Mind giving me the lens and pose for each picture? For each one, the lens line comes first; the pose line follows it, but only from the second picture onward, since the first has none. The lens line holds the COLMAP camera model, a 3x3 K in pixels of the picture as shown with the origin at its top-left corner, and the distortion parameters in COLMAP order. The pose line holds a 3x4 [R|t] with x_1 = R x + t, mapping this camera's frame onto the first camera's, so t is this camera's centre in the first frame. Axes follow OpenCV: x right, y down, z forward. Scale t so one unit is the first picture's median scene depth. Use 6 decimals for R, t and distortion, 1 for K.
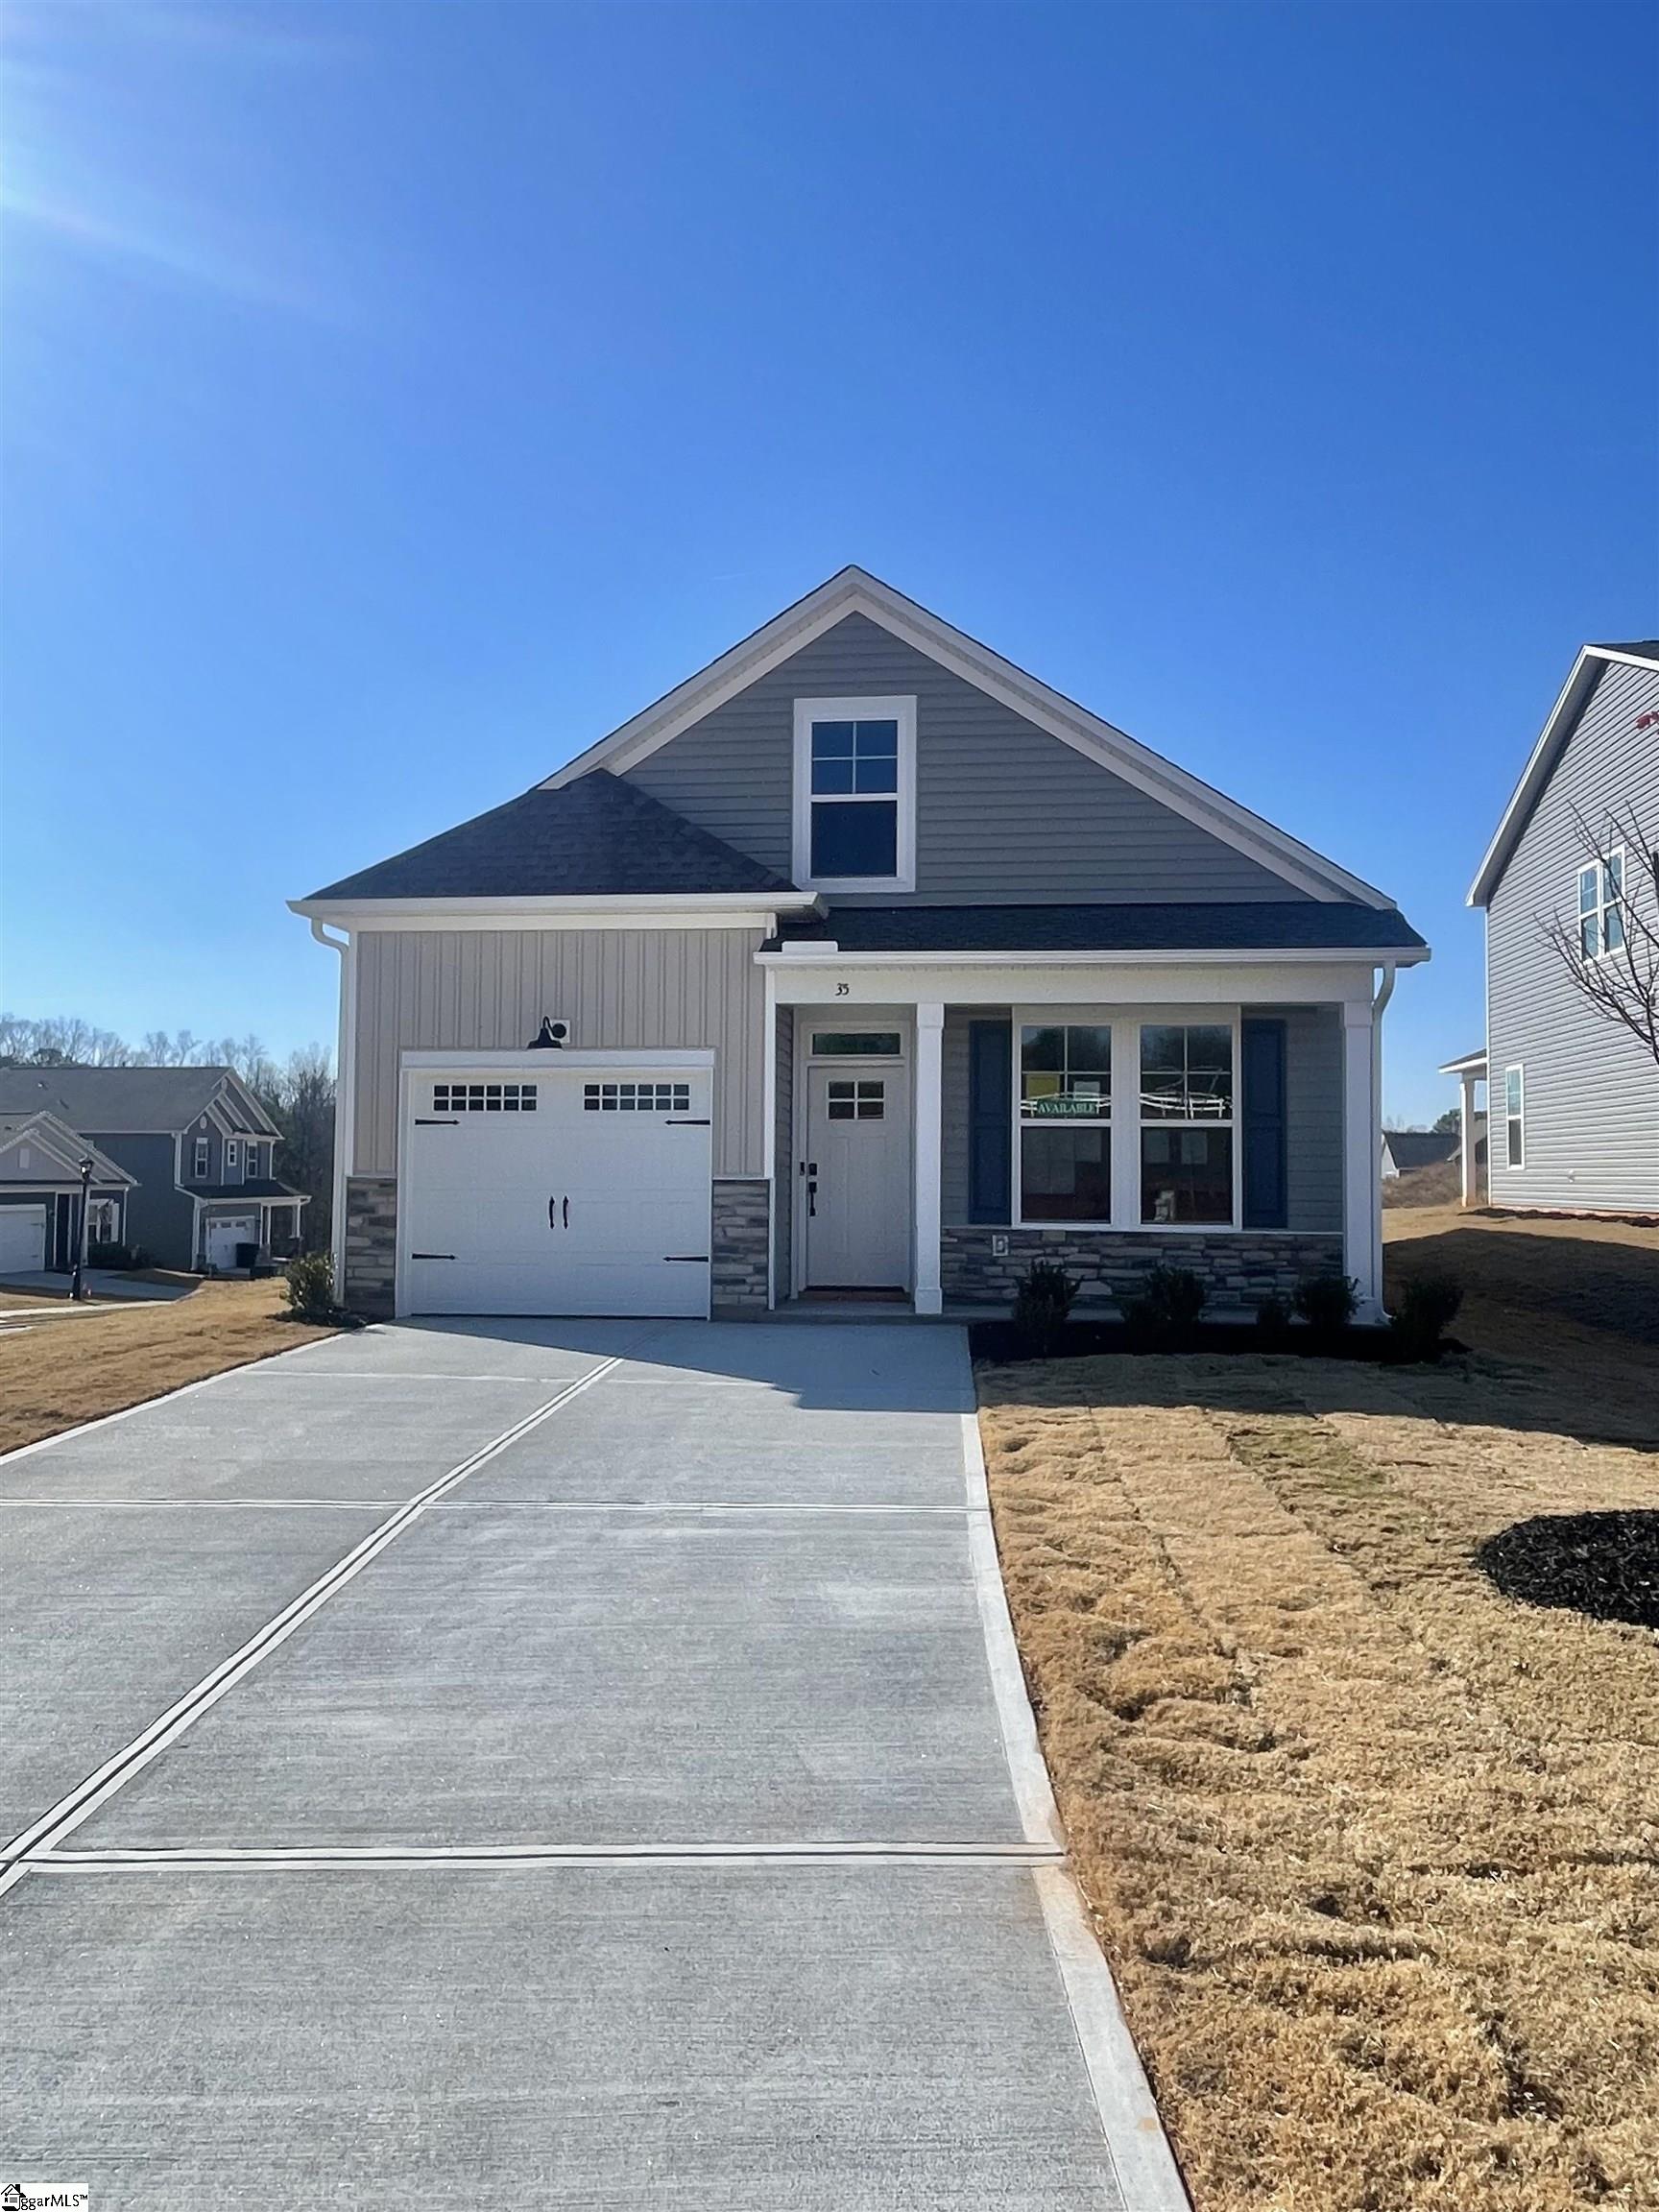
lens RADIAL K [[1635.7, 0, 805.3], [0, 1635.7, 1097.3], [0, 0, 1]] dist [0.012677, -0.000865]
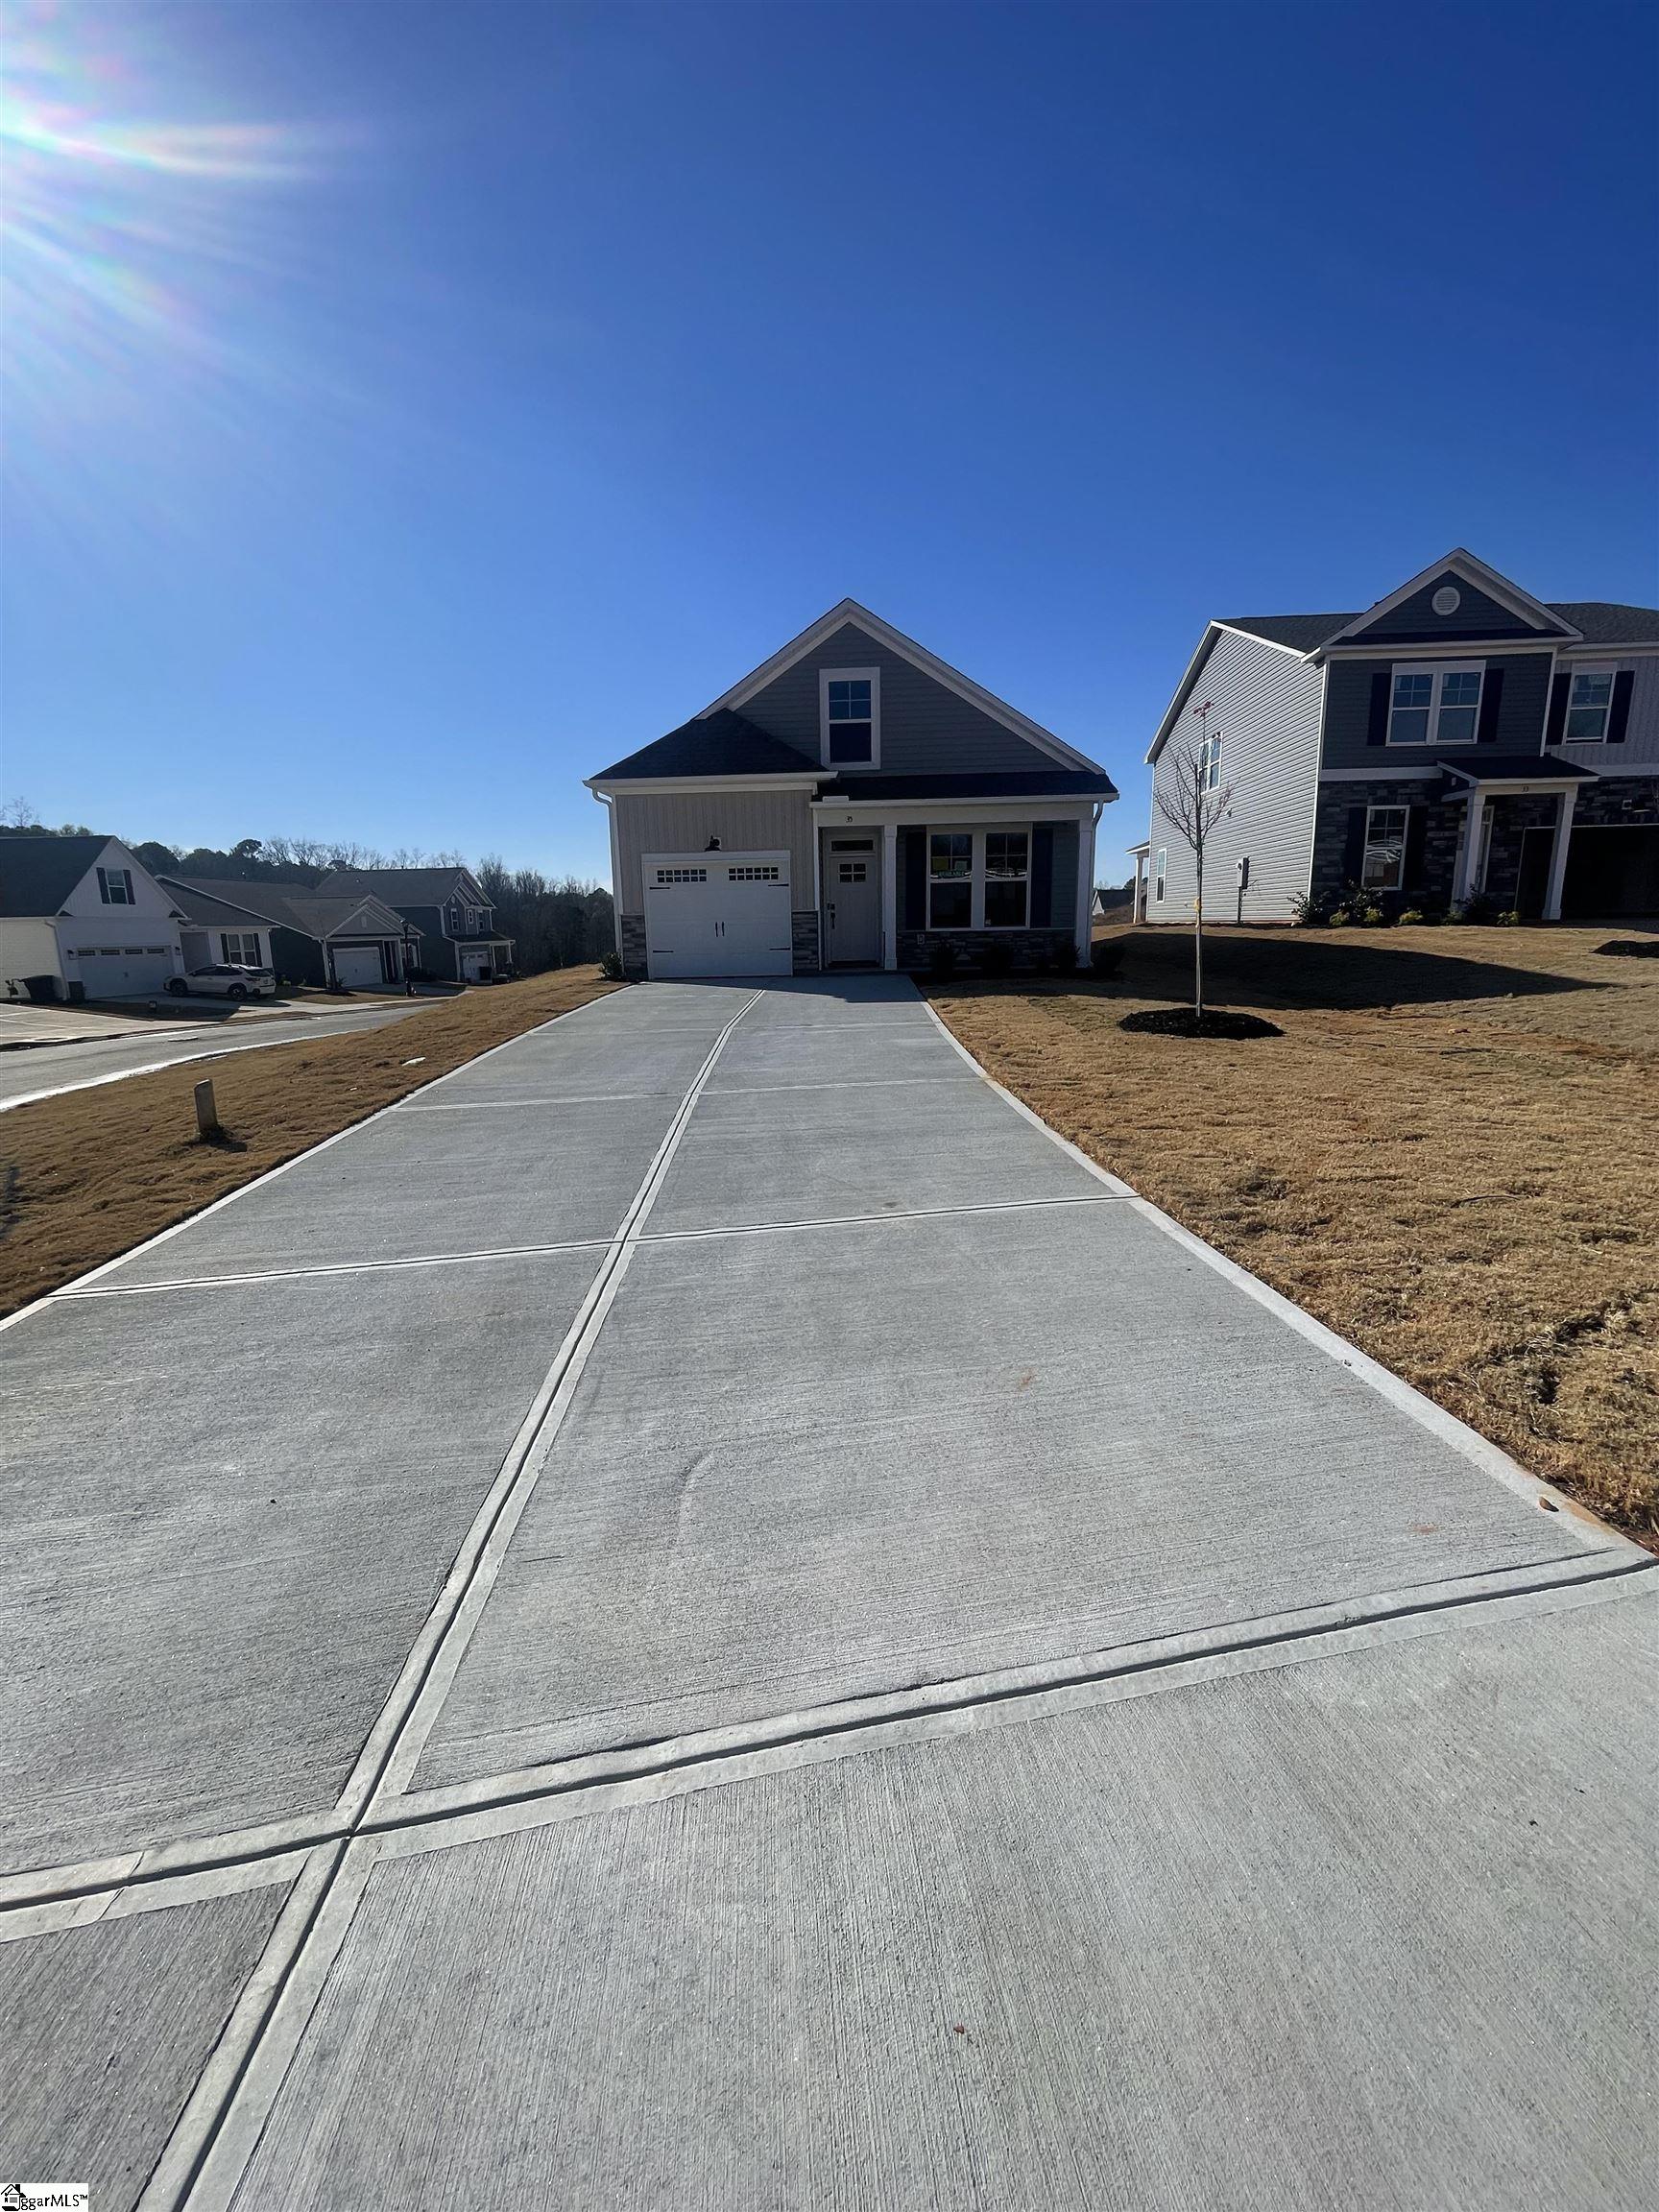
lens RADIAL K [[891.2, 0, 826.2], [0, 891.2, 1100.6], [0, 0, 1]] dist [-0.000070, -0.000225]
pose [[0.998324, -0.036687, 0.044769, -0.070728], [0.024694, 0.969503, 0.243831, 0.005838], [-0.052349, -0.242317, 0.968784, -0.209532]]
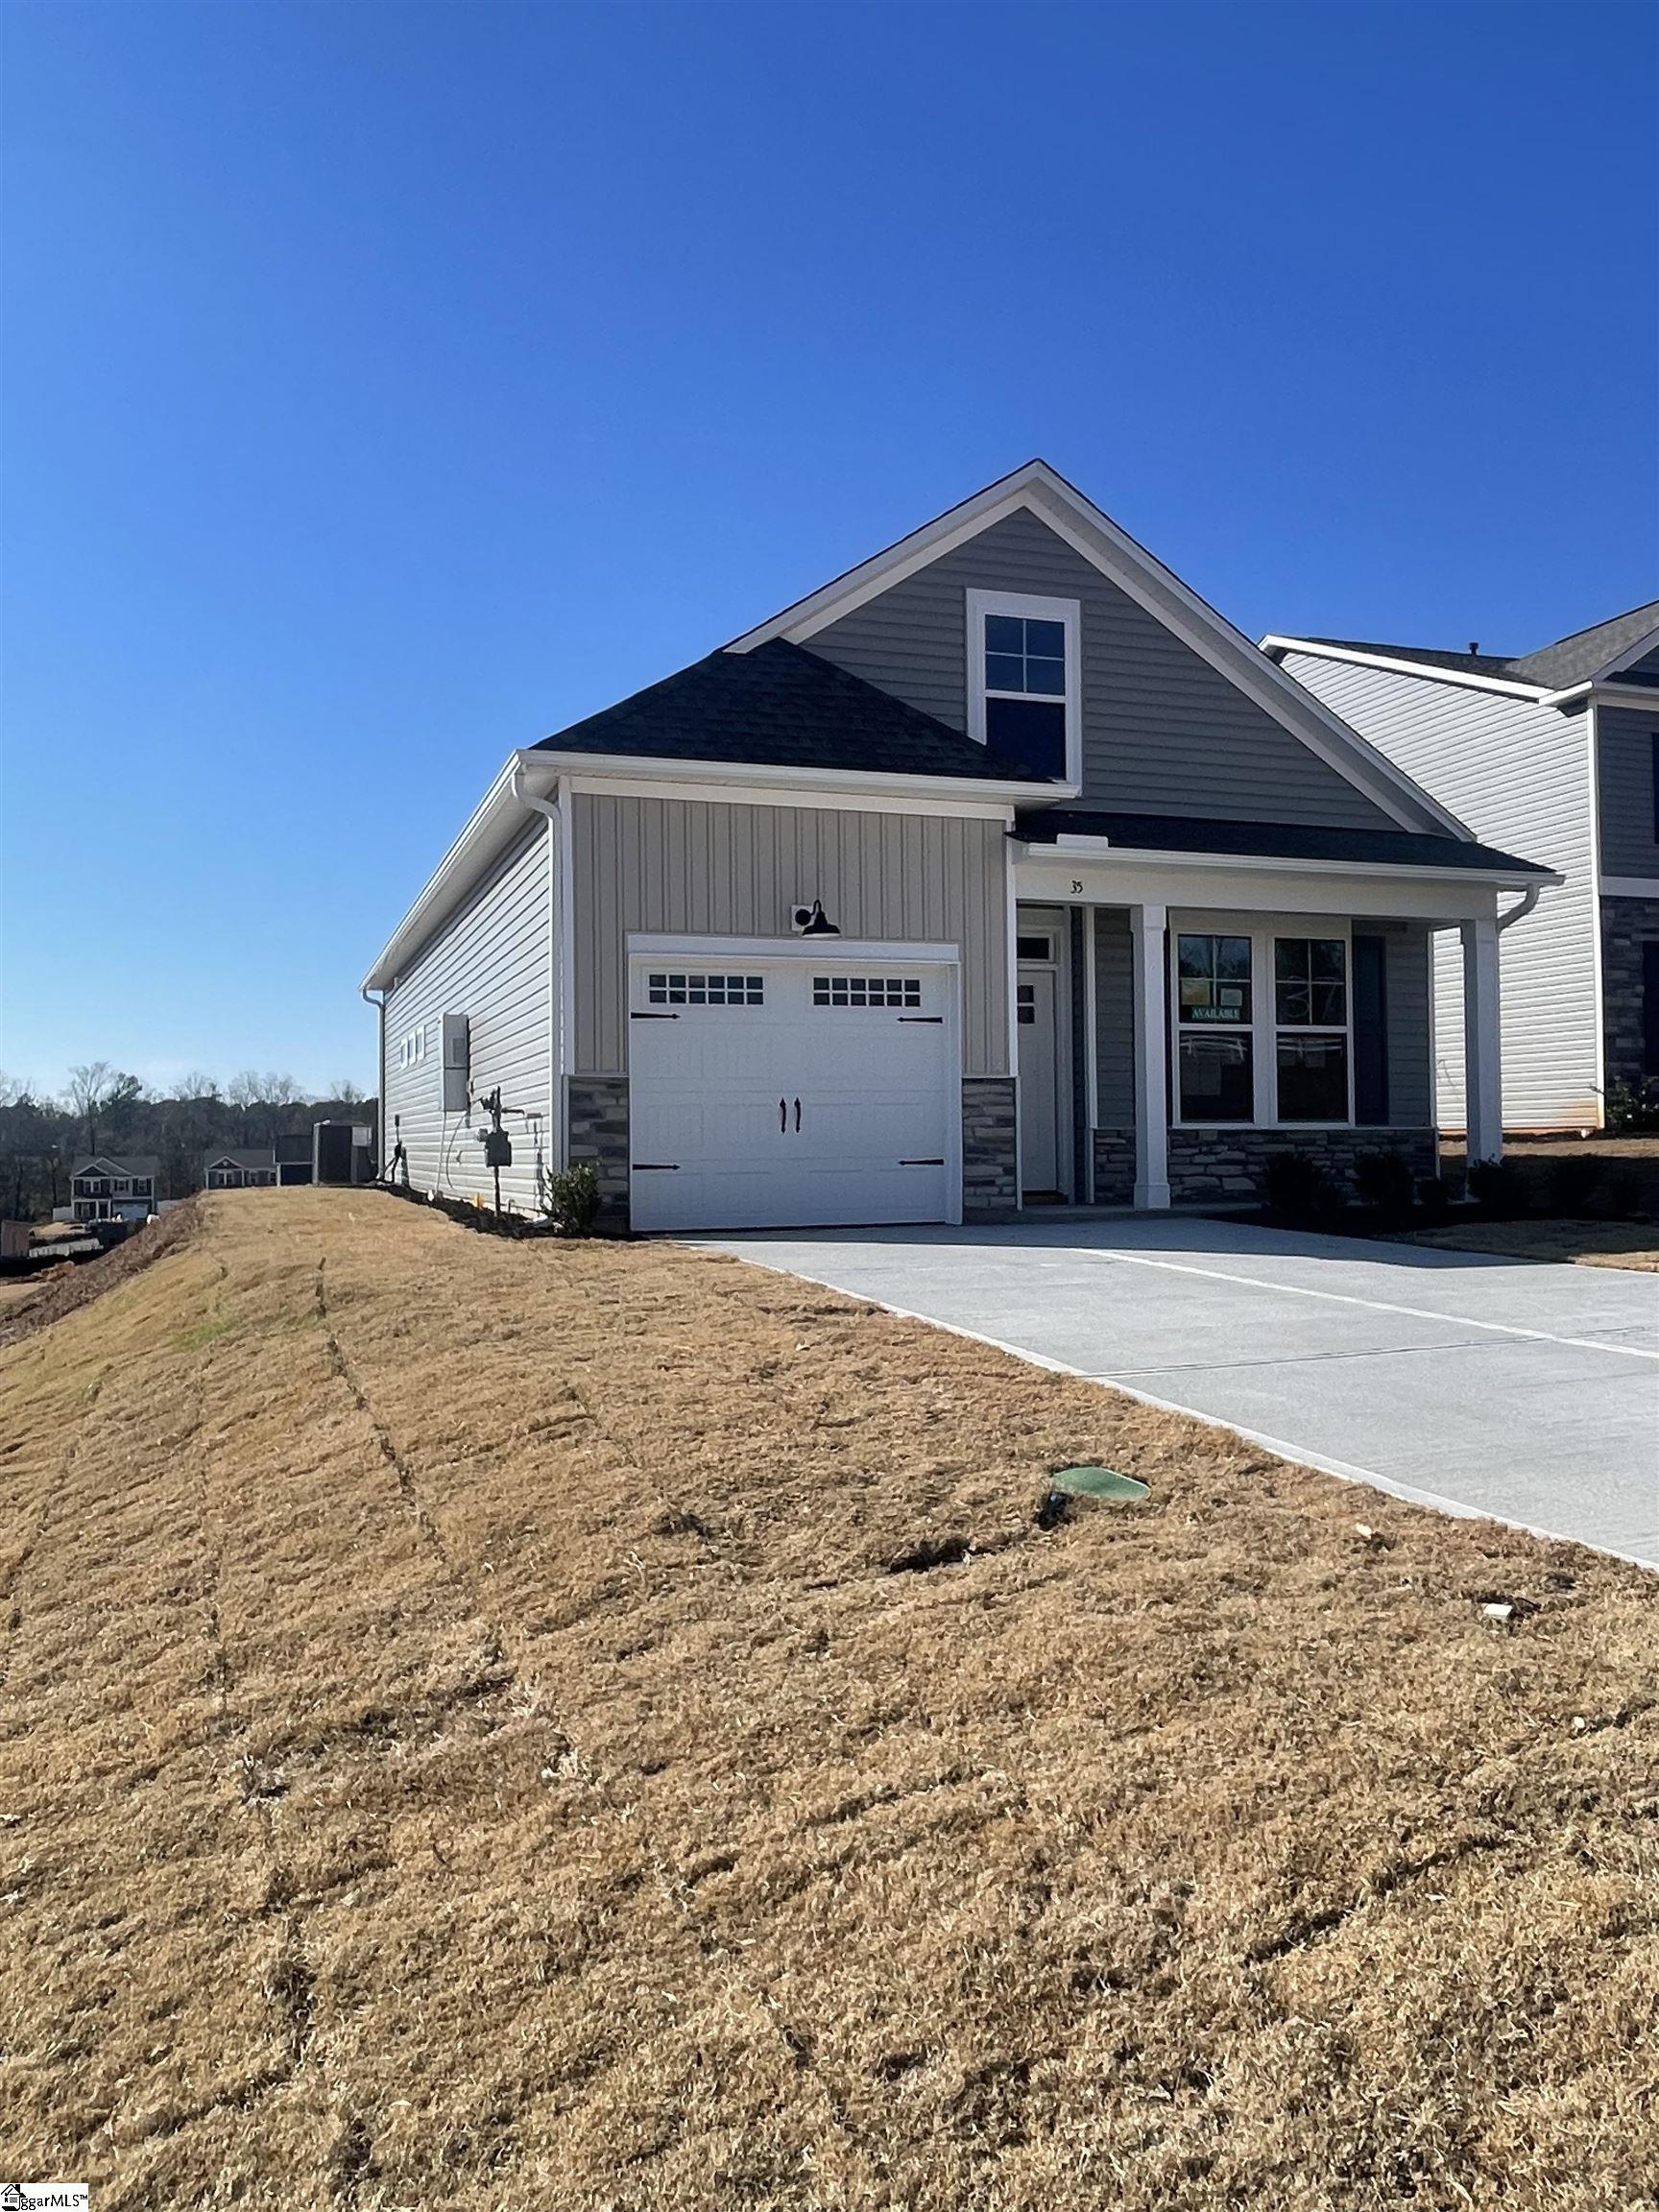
lens RADIAL K [[1635.7, 0, 805.3], [0, 1635.7, 1097.3], [0, 0, 1]] dist [0.012677, -0.000865]
pose [[0.905184, -0.003292, 0.425007, -0.531544], [-0.006147, 0.999764, 0.020835, 0.040666], [-0.424975, -0.021472, 0.904950, 0.162580]]
